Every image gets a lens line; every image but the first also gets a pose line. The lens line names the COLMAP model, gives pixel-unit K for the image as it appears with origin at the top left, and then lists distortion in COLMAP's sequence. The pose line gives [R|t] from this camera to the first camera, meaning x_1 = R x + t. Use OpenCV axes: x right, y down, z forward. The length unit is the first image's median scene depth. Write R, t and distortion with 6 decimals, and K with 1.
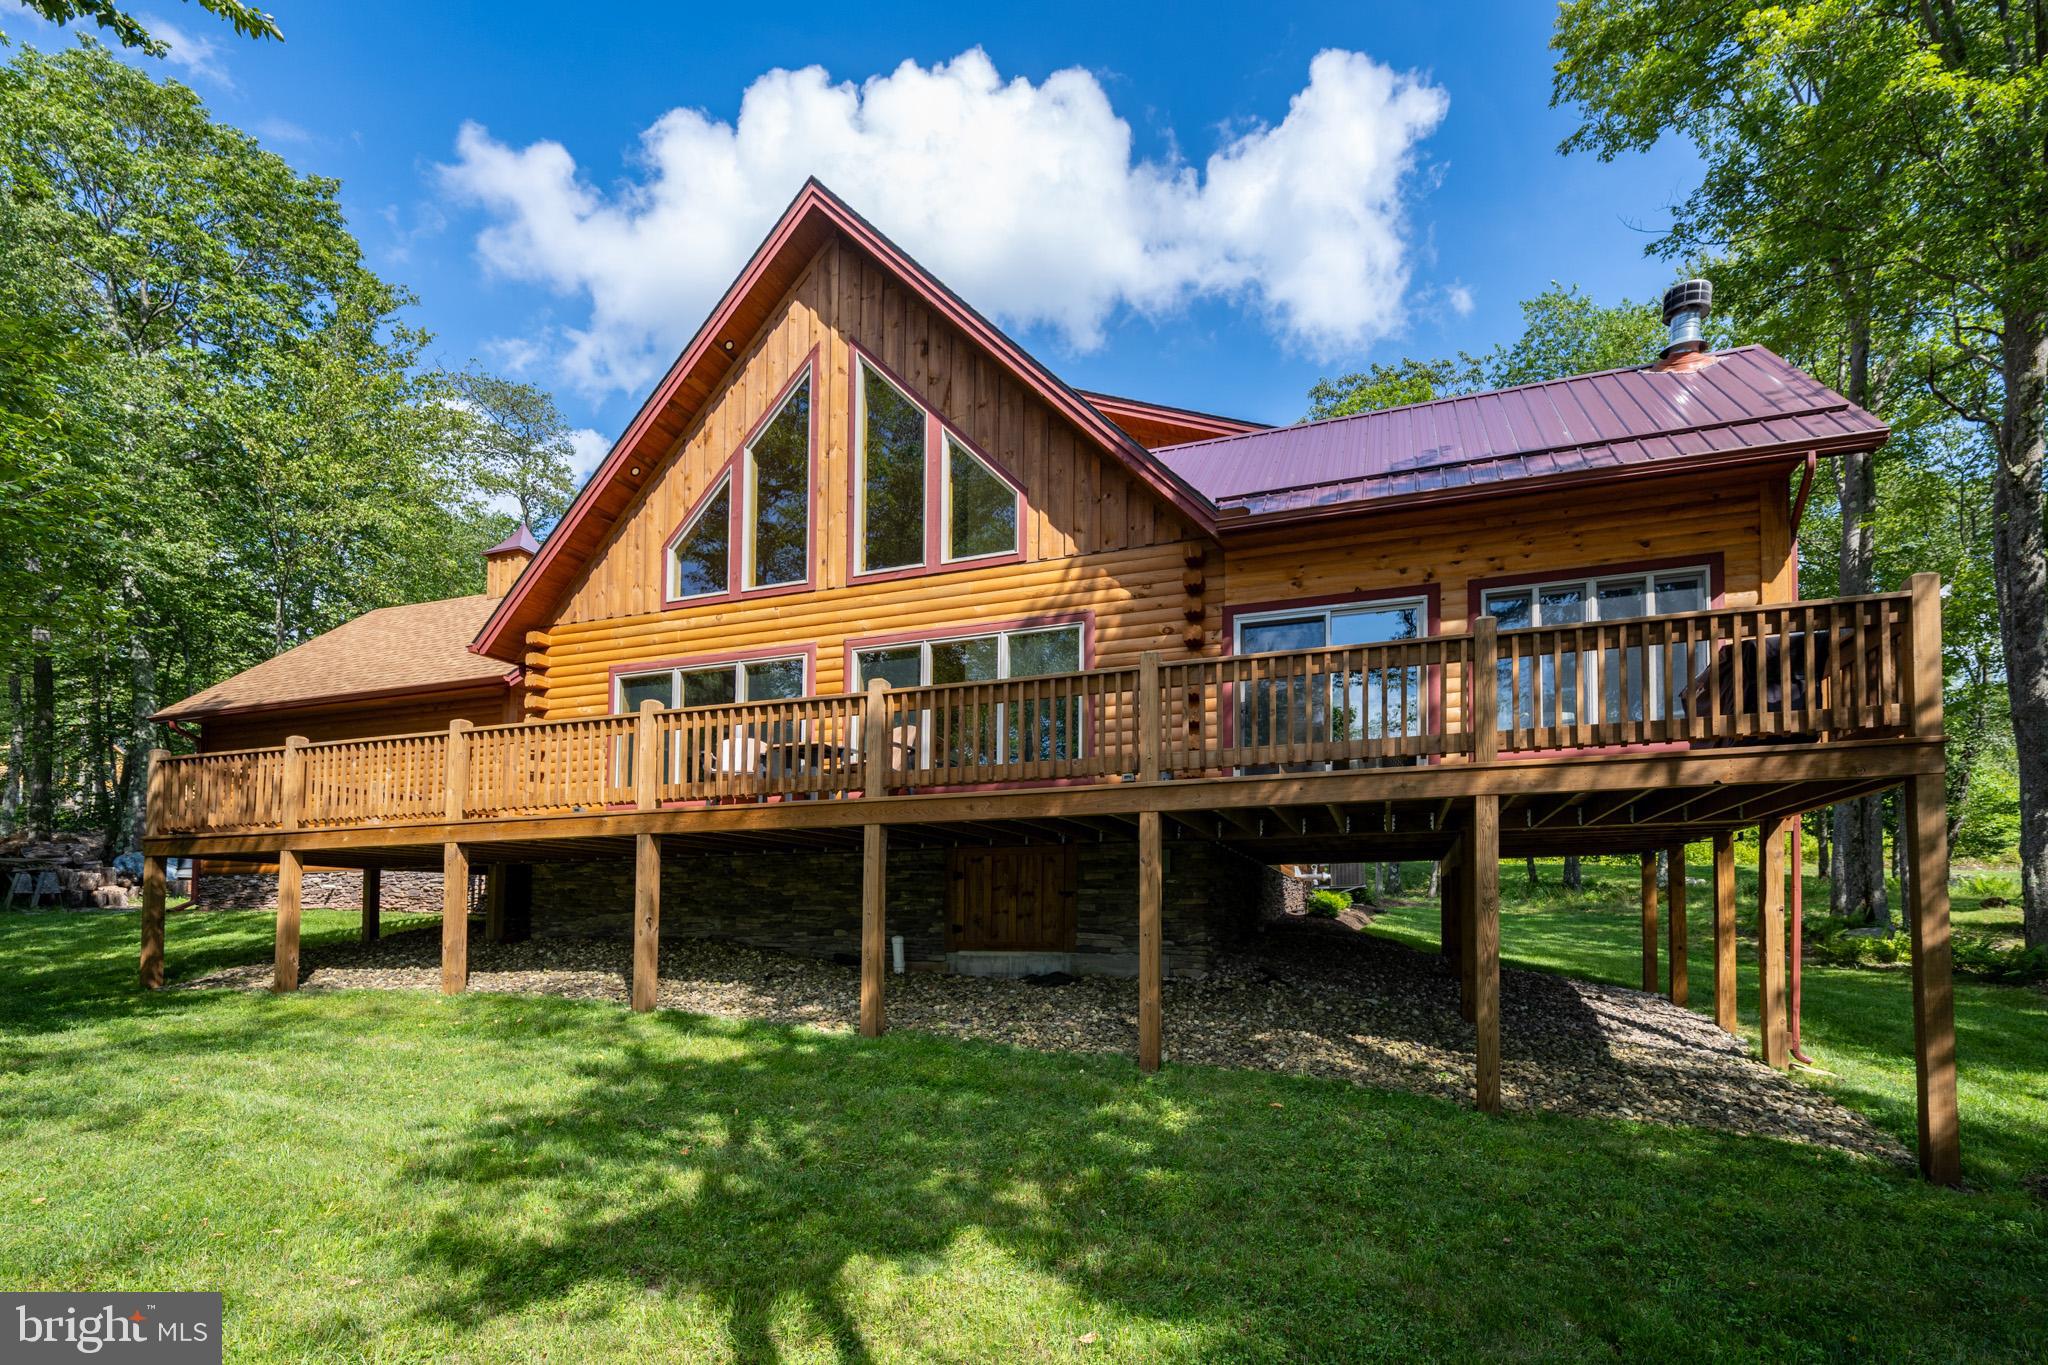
lens RADIAL K [[876.7, 0, 1028.1], [0, 876.7, 782.0], [0, 0, 1]] dist [0.001141, -0.000350]
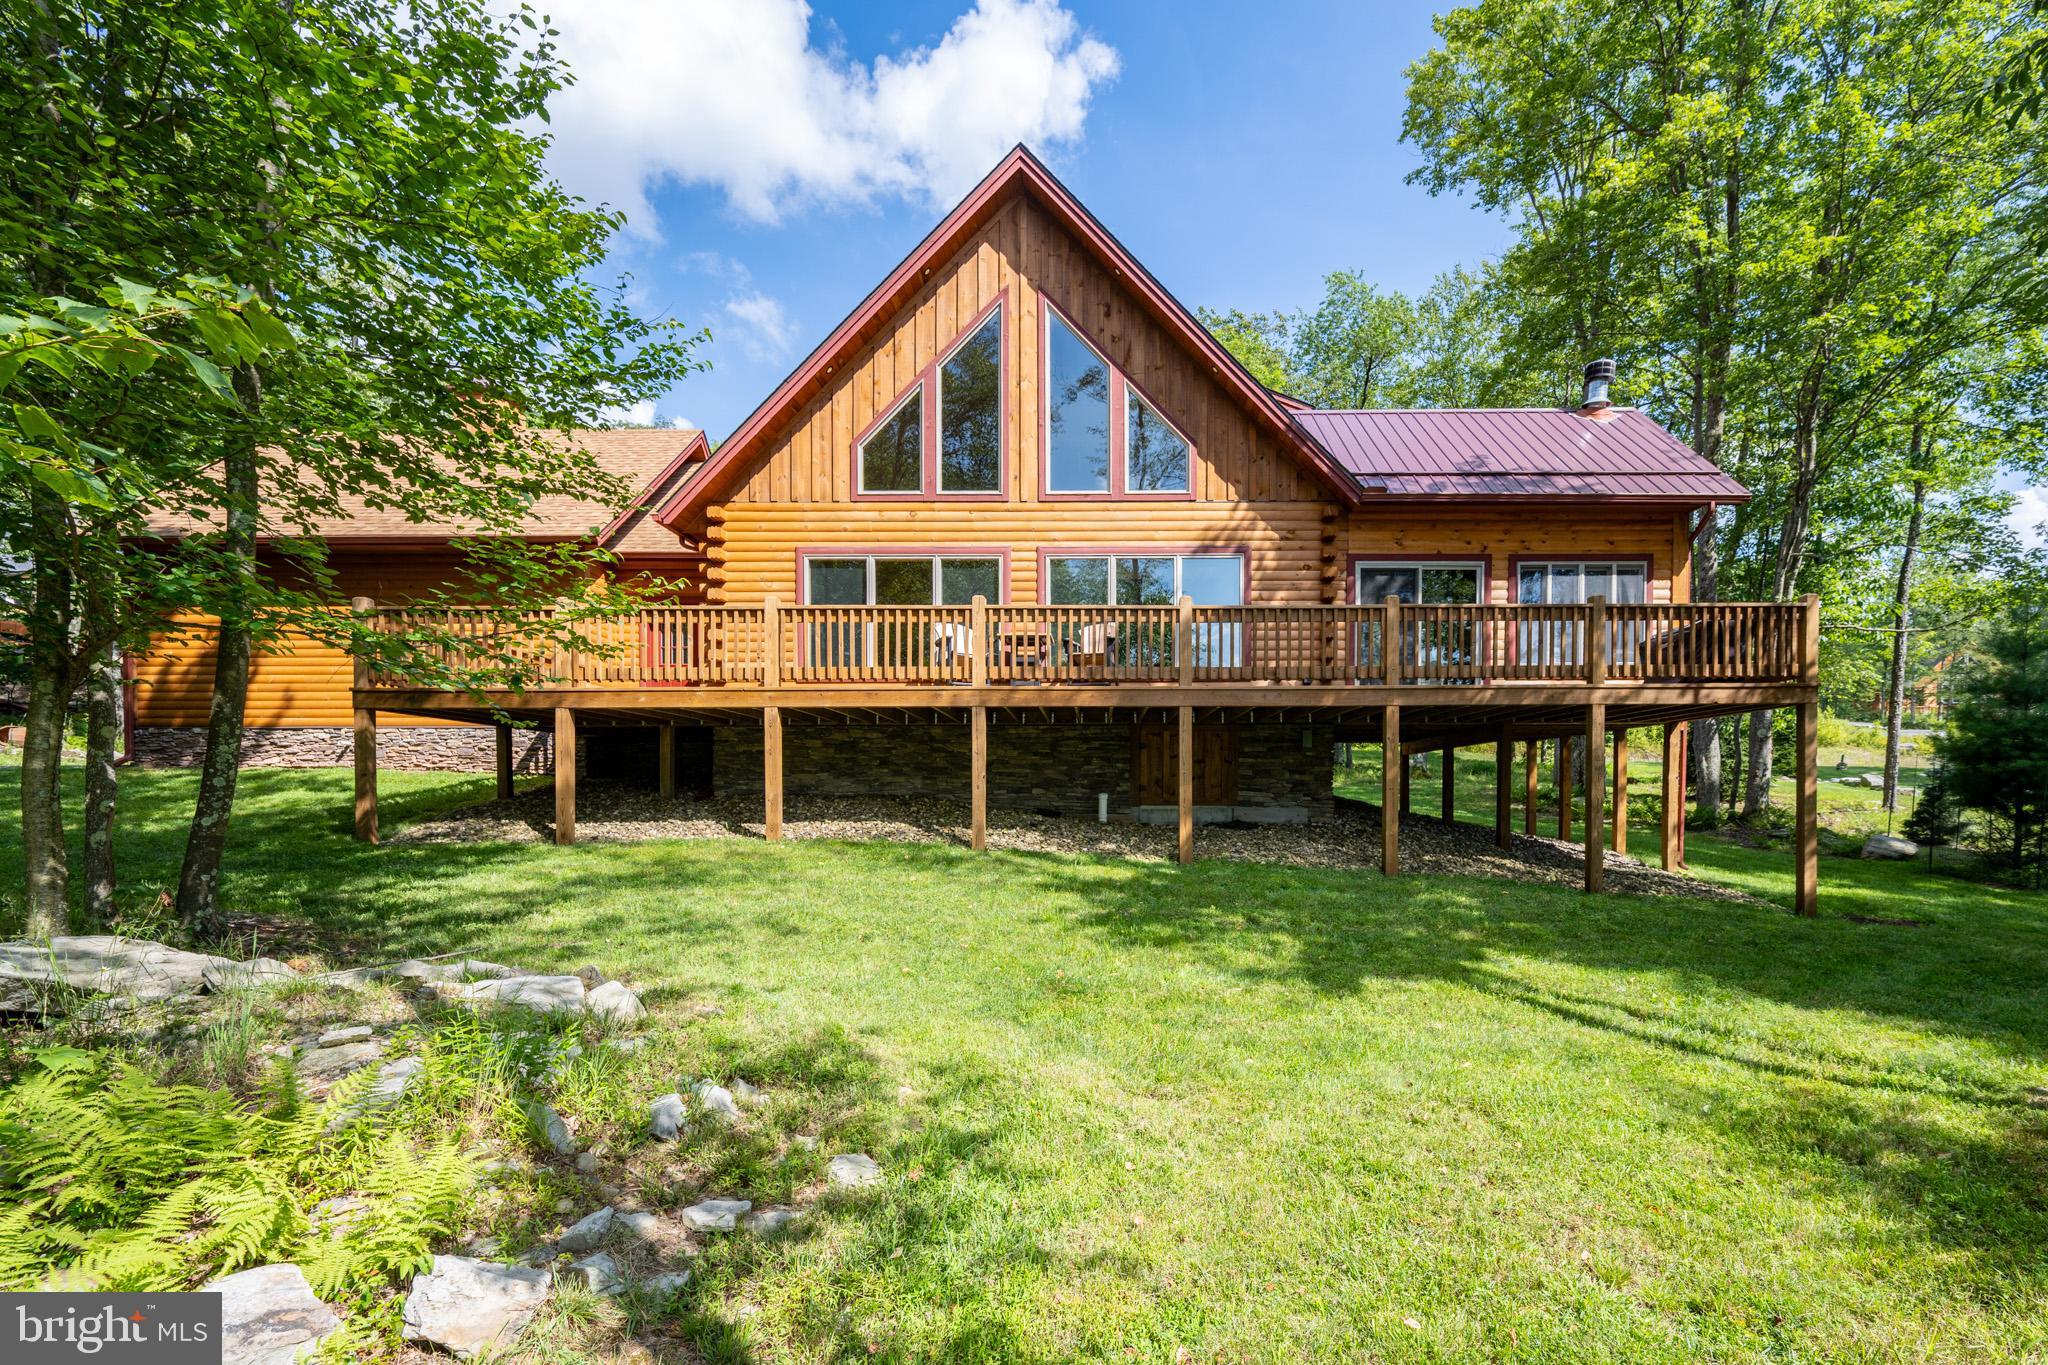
lens RADIAL K [[879.3, 0, 1024.0], [0, 879.3, 682.5], [0, 0, 1]] dist [-0.001017, 0.000294]
pose [[0.952088, 0.043179, 0.302760, -0.611159], [-0.052076, 0.998414, 0.021372, -0.002531], [-0.301358, -0.036115, 0.952827, -0.146871]]
